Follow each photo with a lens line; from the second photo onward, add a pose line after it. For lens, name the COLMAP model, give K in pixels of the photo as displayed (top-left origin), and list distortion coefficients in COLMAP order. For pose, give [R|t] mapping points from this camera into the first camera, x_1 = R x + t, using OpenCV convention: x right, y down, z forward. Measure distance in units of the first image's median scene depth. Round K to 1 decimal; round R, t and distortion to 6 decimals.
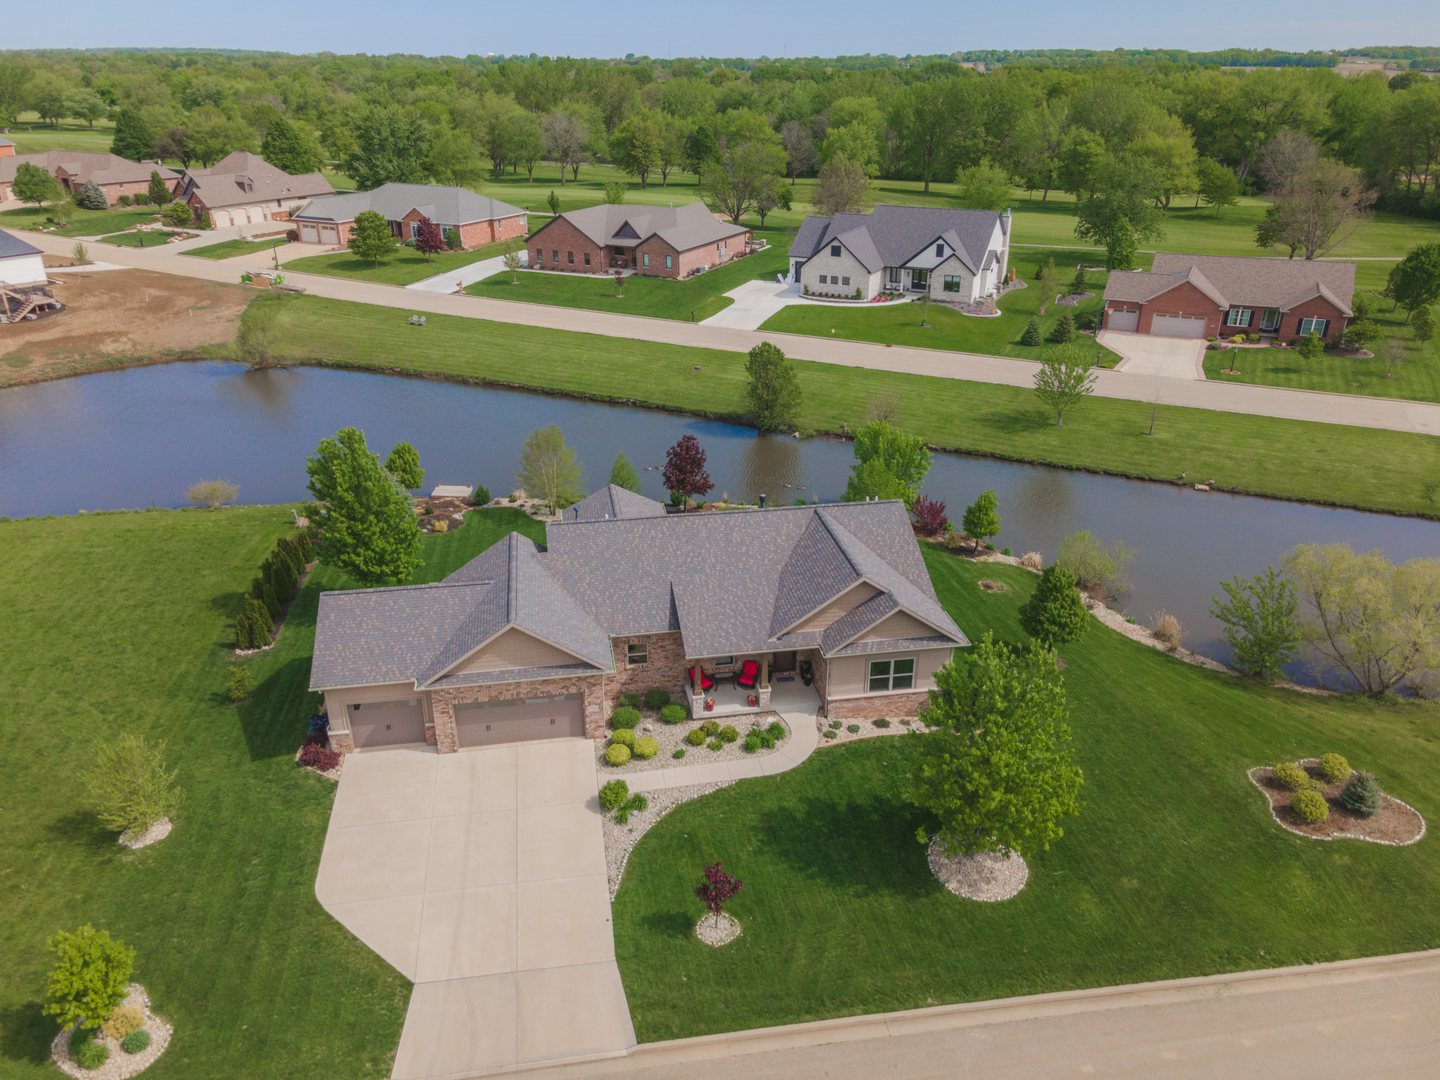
lens RADIAL K [[1049.4, 0, 725.7], [0, 1049.4, 543.6], [0, 0, 1]] dist [0.034095, 0.019778]
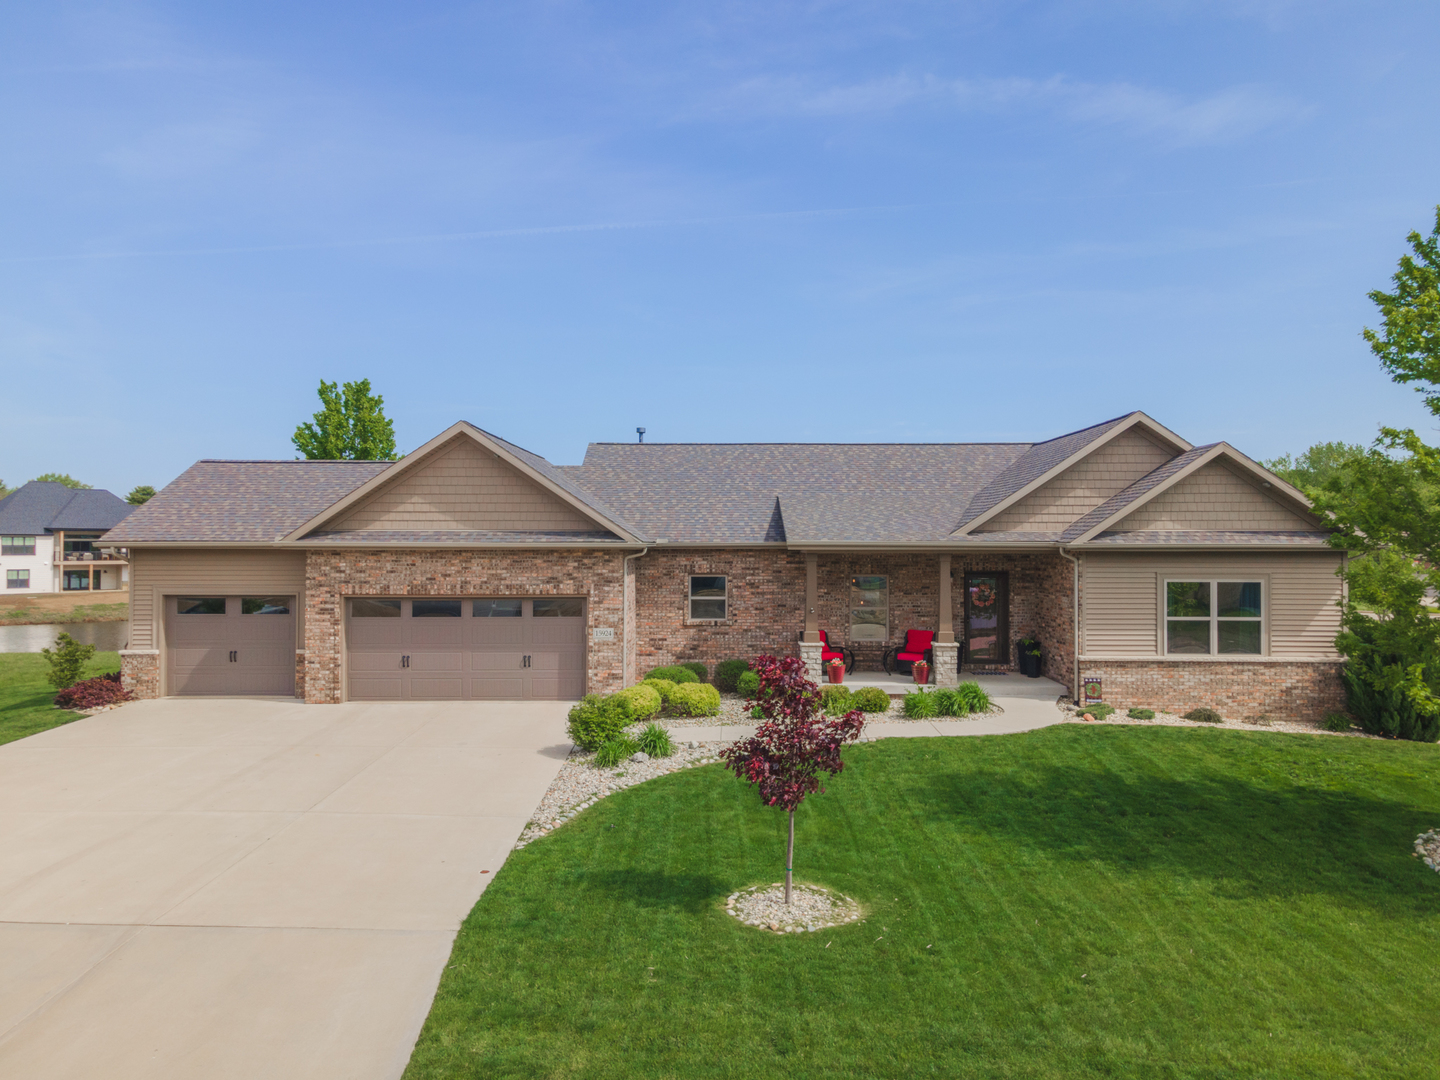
lens RADIAL K [[1049.4, 0, 721.3], [0, 1049.4, 541.8], [0, 0, 1]] dist [0.034095, 0.019778]
pose [[0.982413, -0.005525, -0.186637, 0.027155], [-0.073431, 0.907588, -0.413391, 0.327208], [0.171674, 0.419826, 0.891221, 0.536883]]
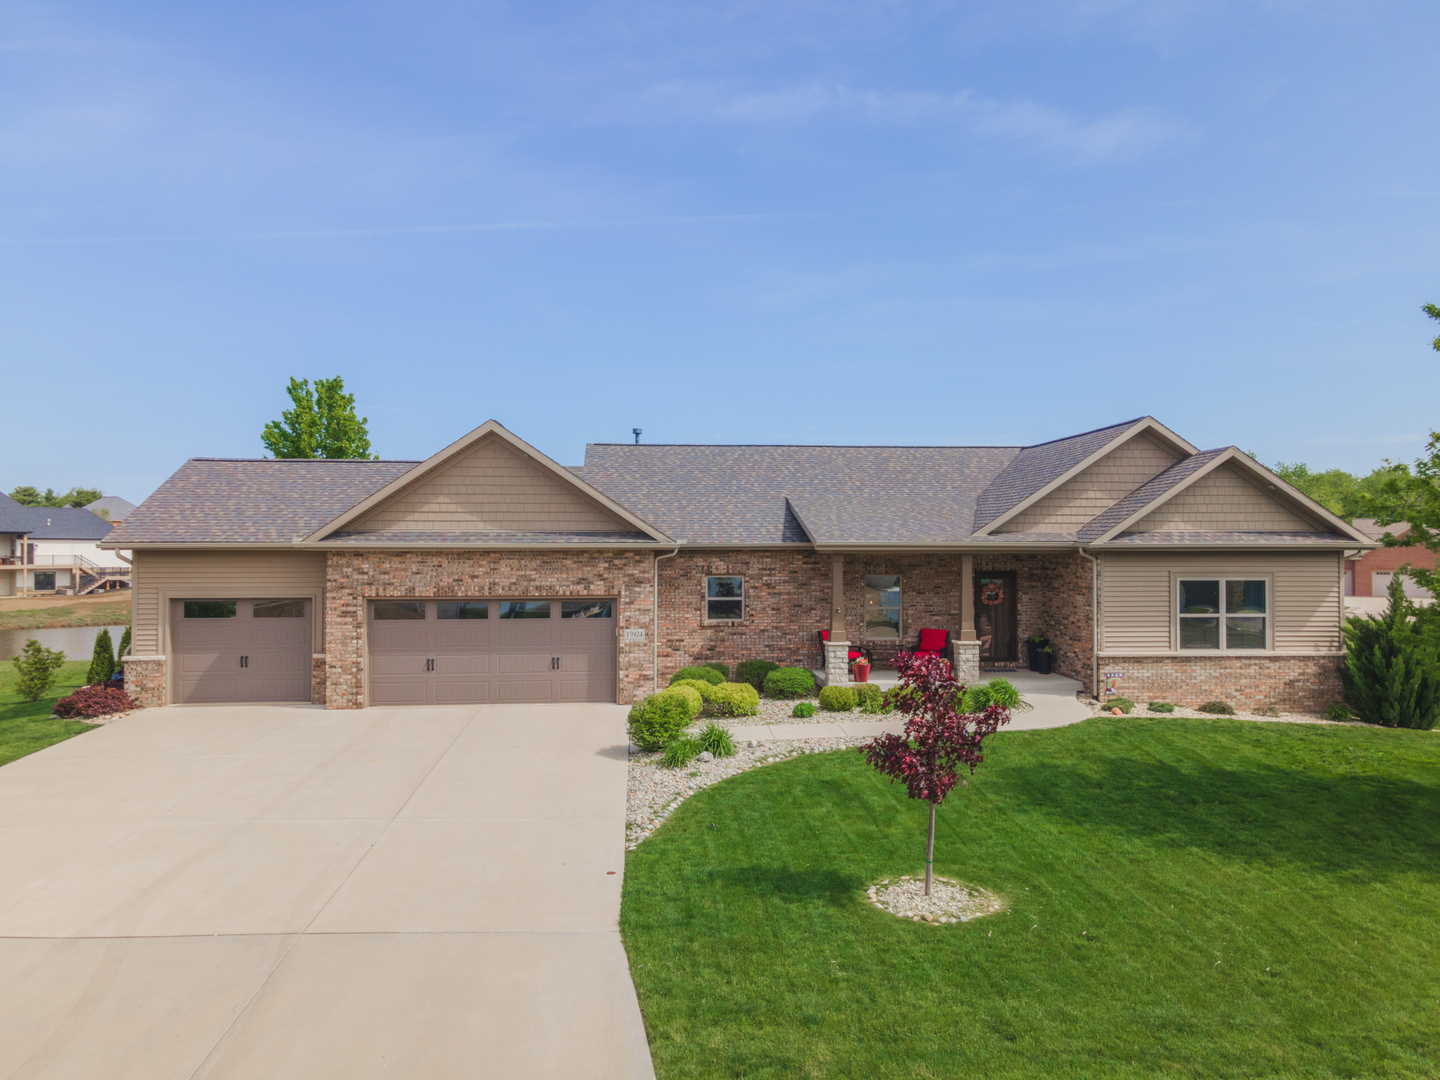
lens RADIAL K [[1049.4, 0, 721.8], [0, 1049.4, 539.7], [0, 0, 1]] dist [0.034095, 0.019778]
pose [[0.994896, -0.007159, -0.100652, -0.032179], [-0.036250, 0.905534, -0.422722, 0.332616], [0.094170, 0.424213, 0.900653, 0.527602]]
